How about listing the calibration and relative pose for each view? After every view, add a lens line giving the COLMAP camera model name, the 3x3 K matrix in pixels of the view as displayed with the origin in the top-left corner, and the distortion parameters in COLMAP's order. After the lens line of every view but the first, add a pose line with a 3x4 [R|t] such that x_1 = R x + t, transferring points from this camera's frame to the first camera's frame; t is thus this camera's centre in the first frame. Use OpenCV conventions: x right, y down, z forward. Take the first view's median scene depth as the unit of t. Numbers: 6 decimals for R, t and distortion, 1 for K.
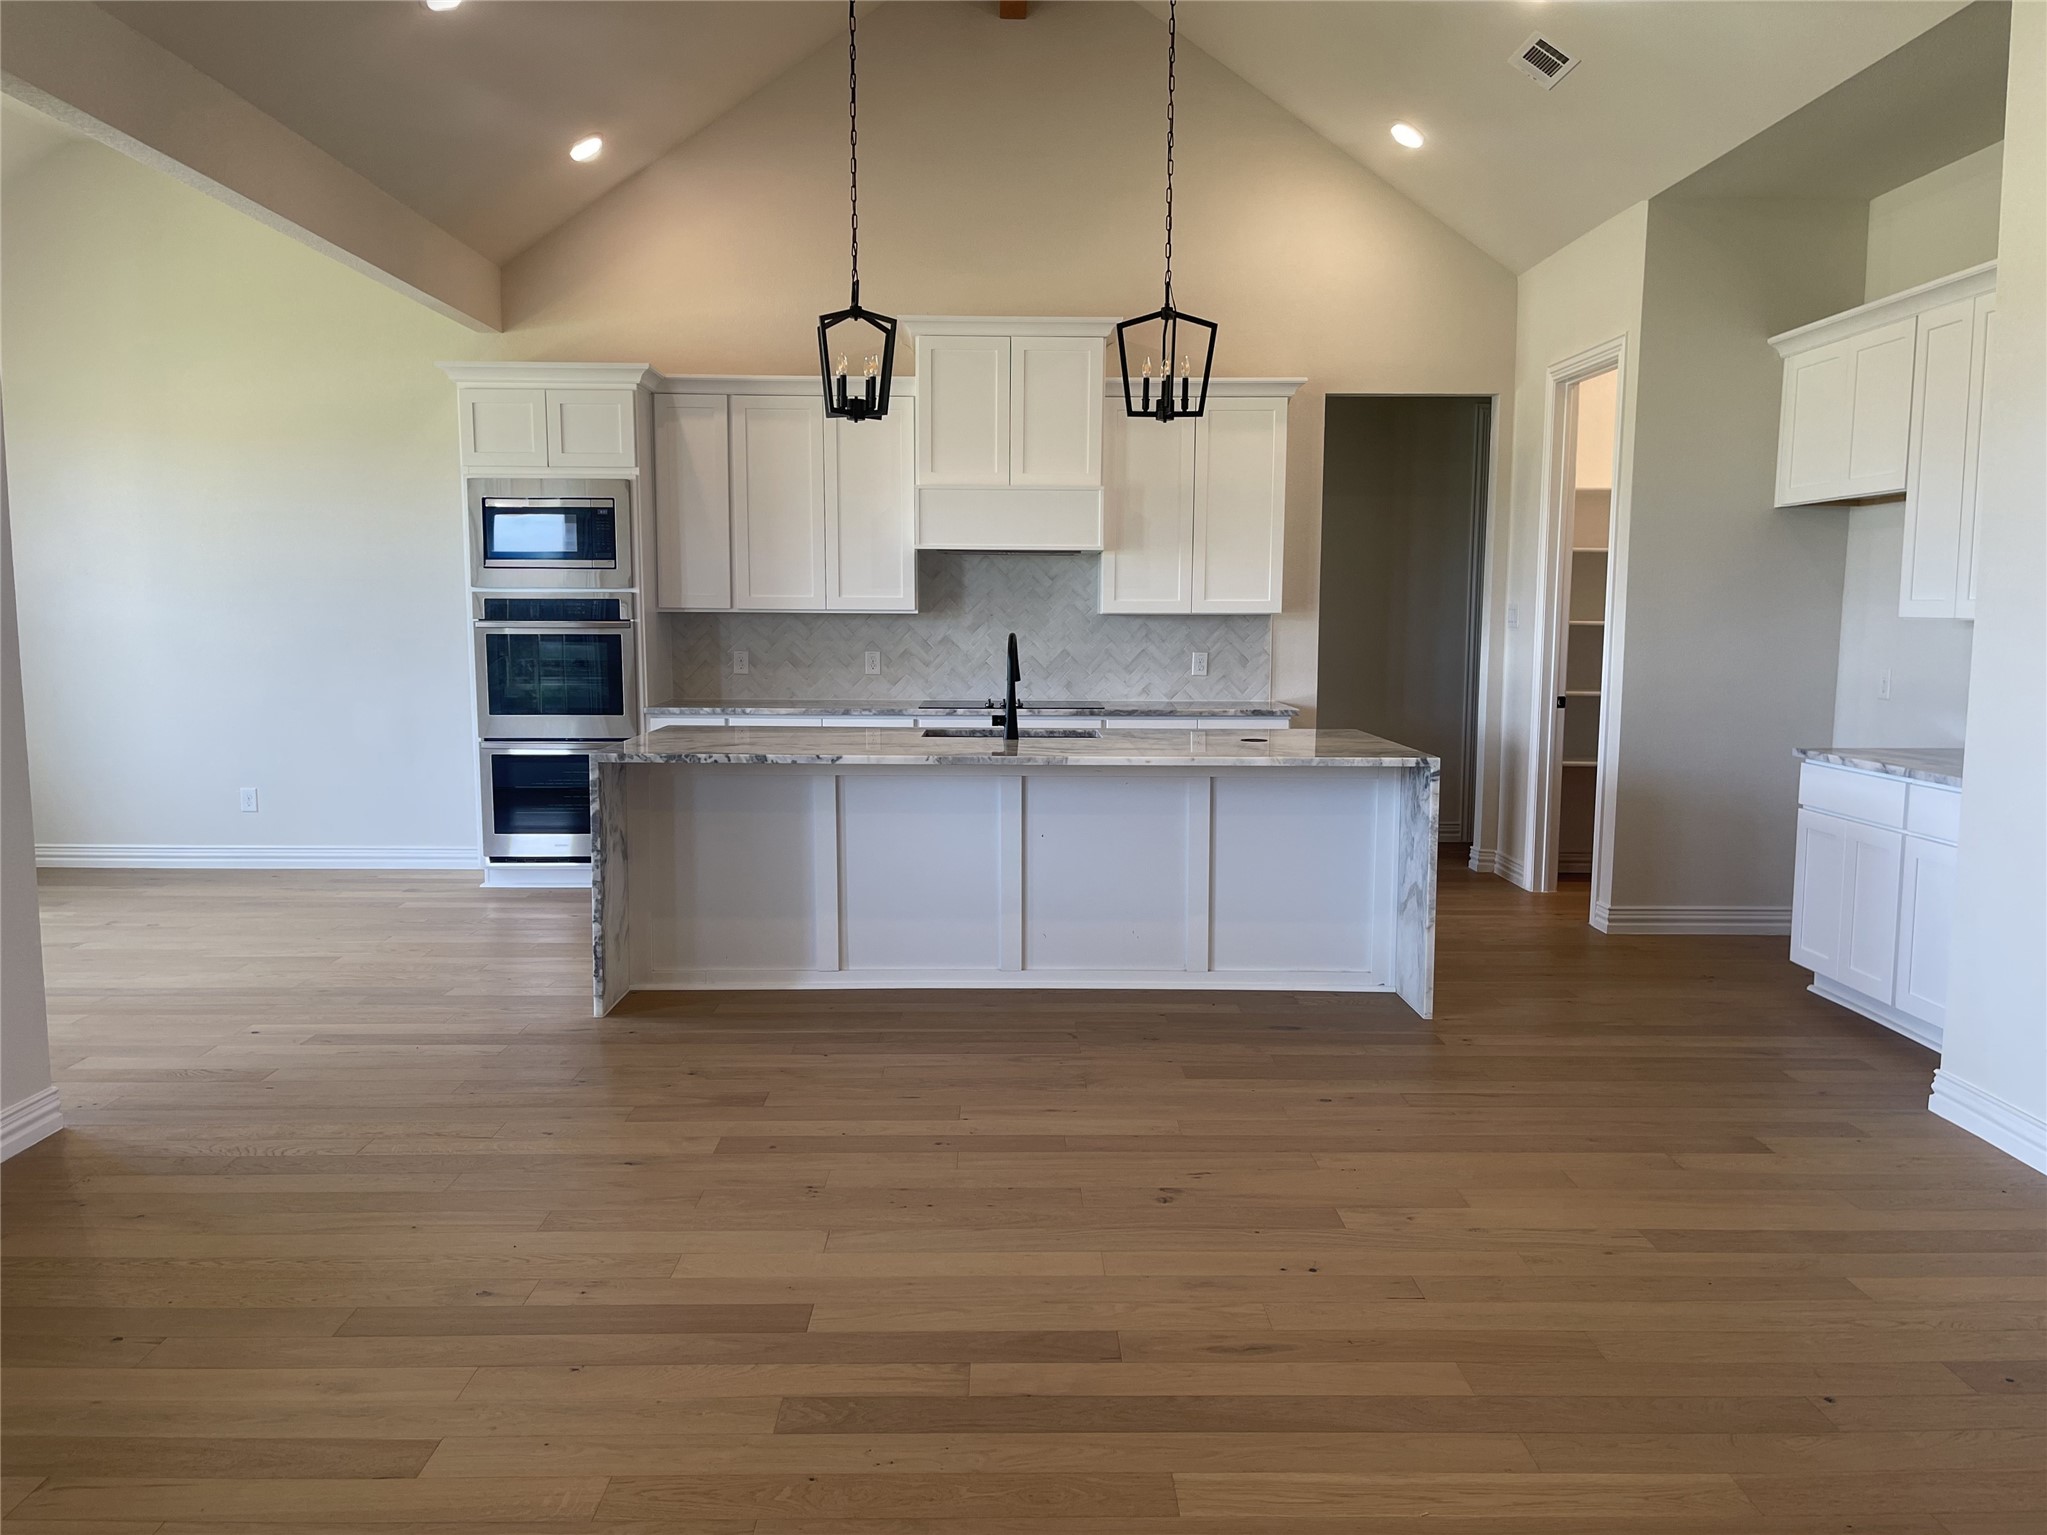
lens RADIAL K [[1605.4, 0, 1071.4], [0, 1605.4, 811.8], [0, 0, 1]] dist [0.077215, -0.094303]
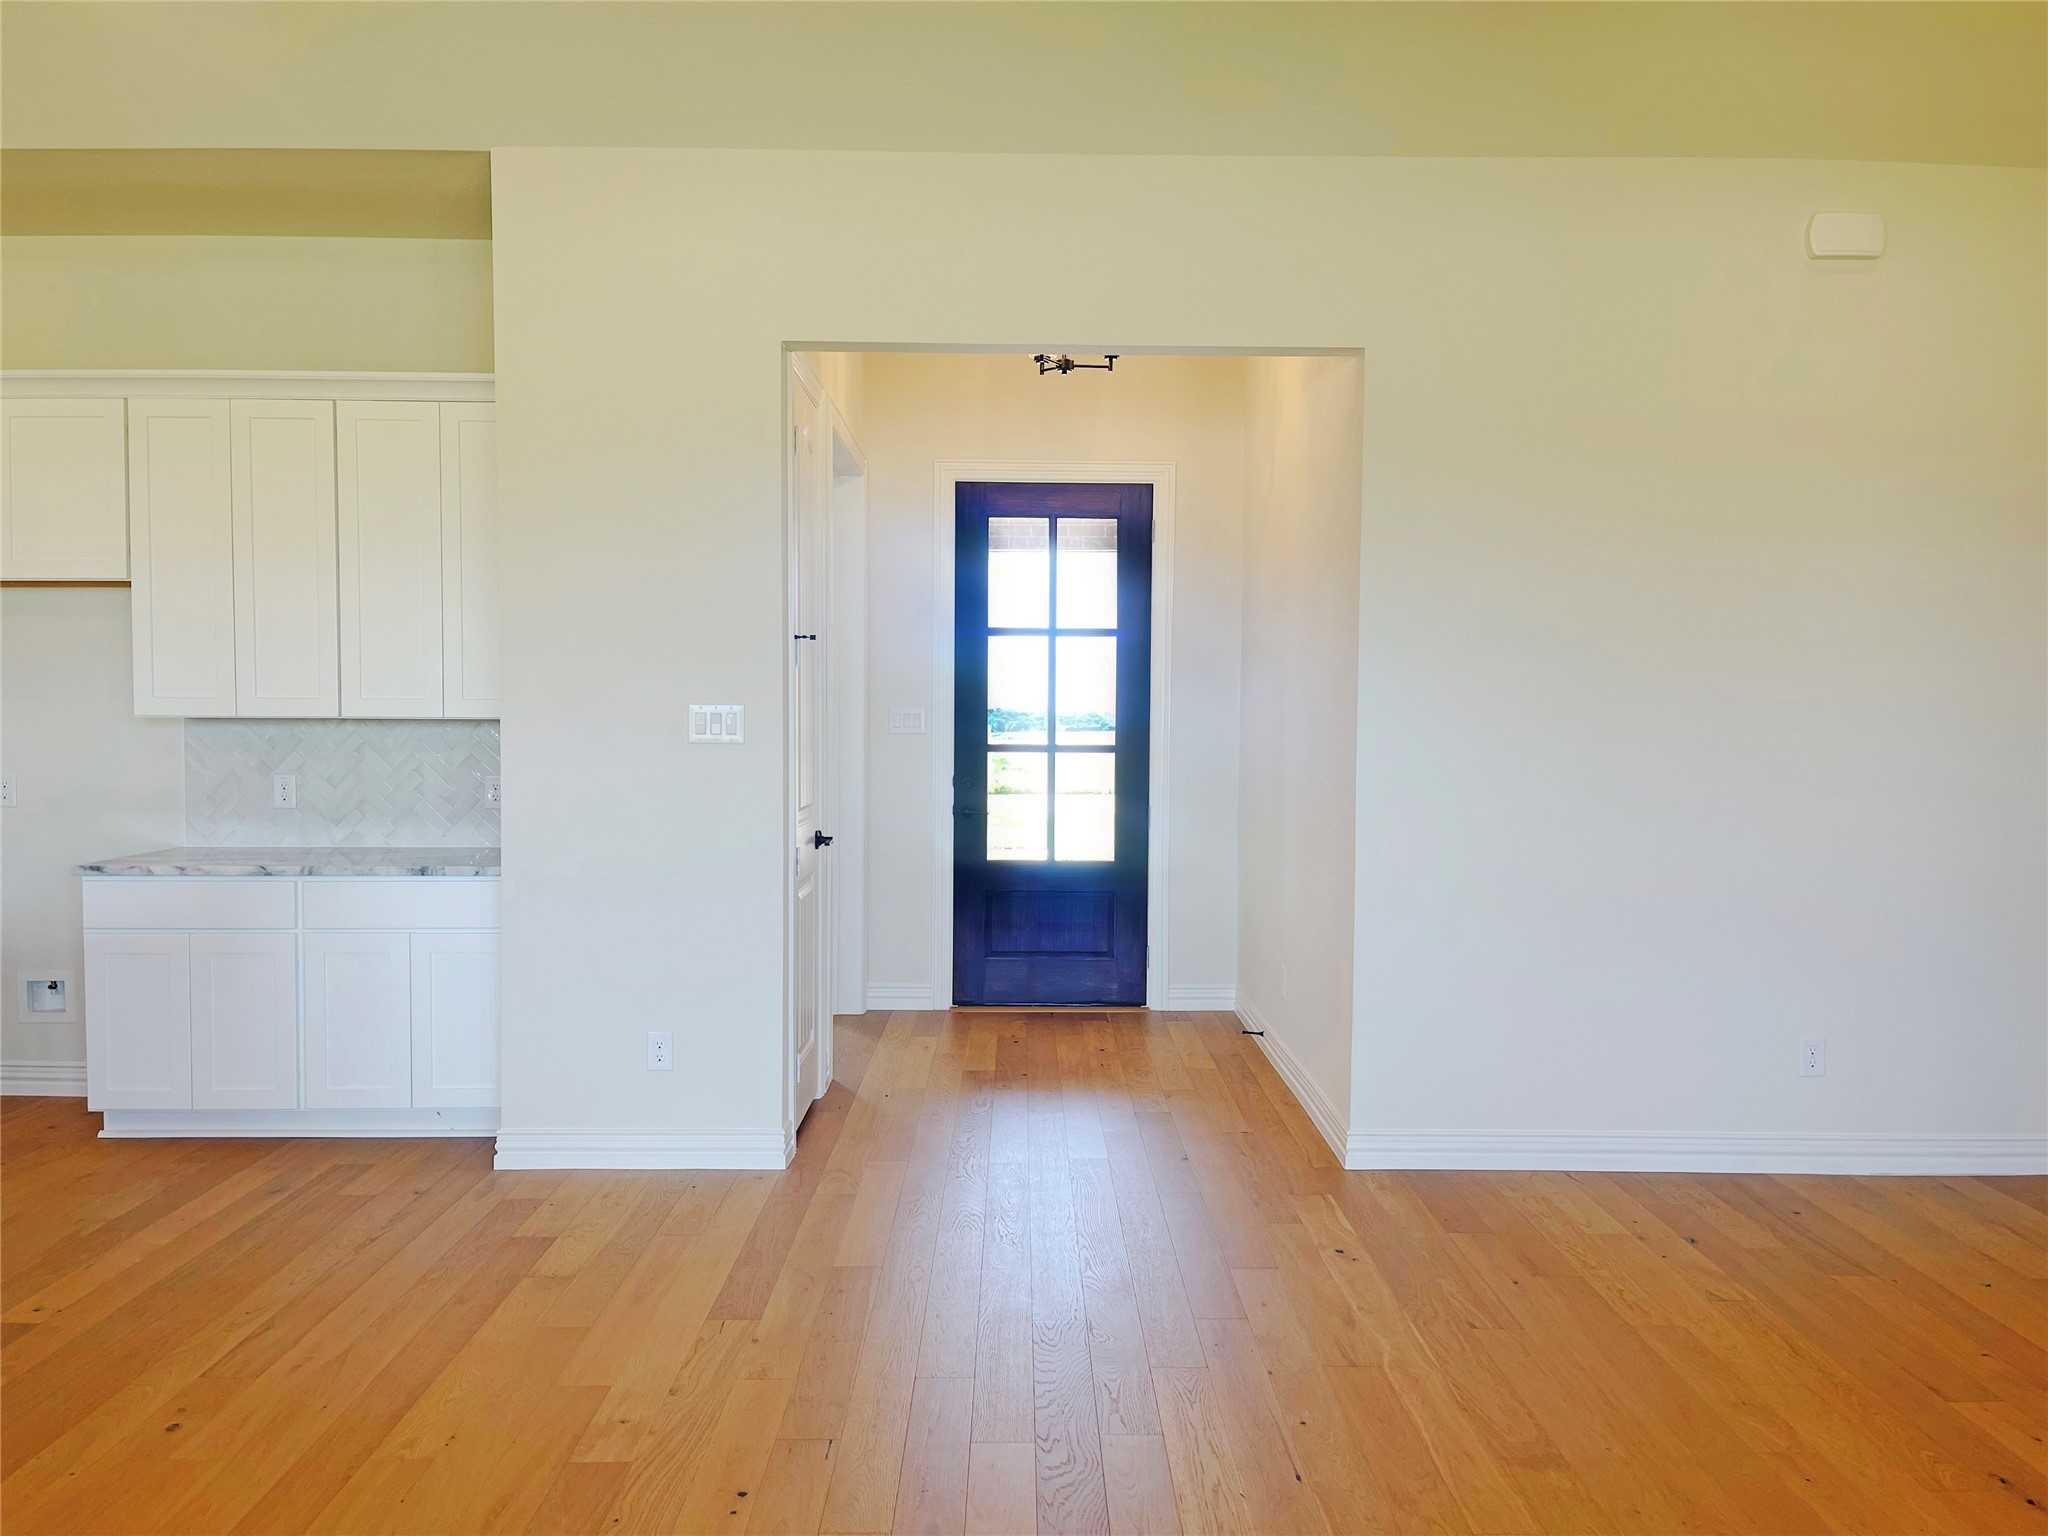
lens RADIAL K [[1569.4, 0, 1023.3], [0, 1569.4, 730.8], [0, 0, 1]] dist [0.020499, -0.006752]
pose [[-0.002950, -0.019517, 0.999805, -0.409369], [0.117262, 0.992905, 0.019729, -0.068456], [-0.993097, 0.117297, -0.000640, 0.494264]]
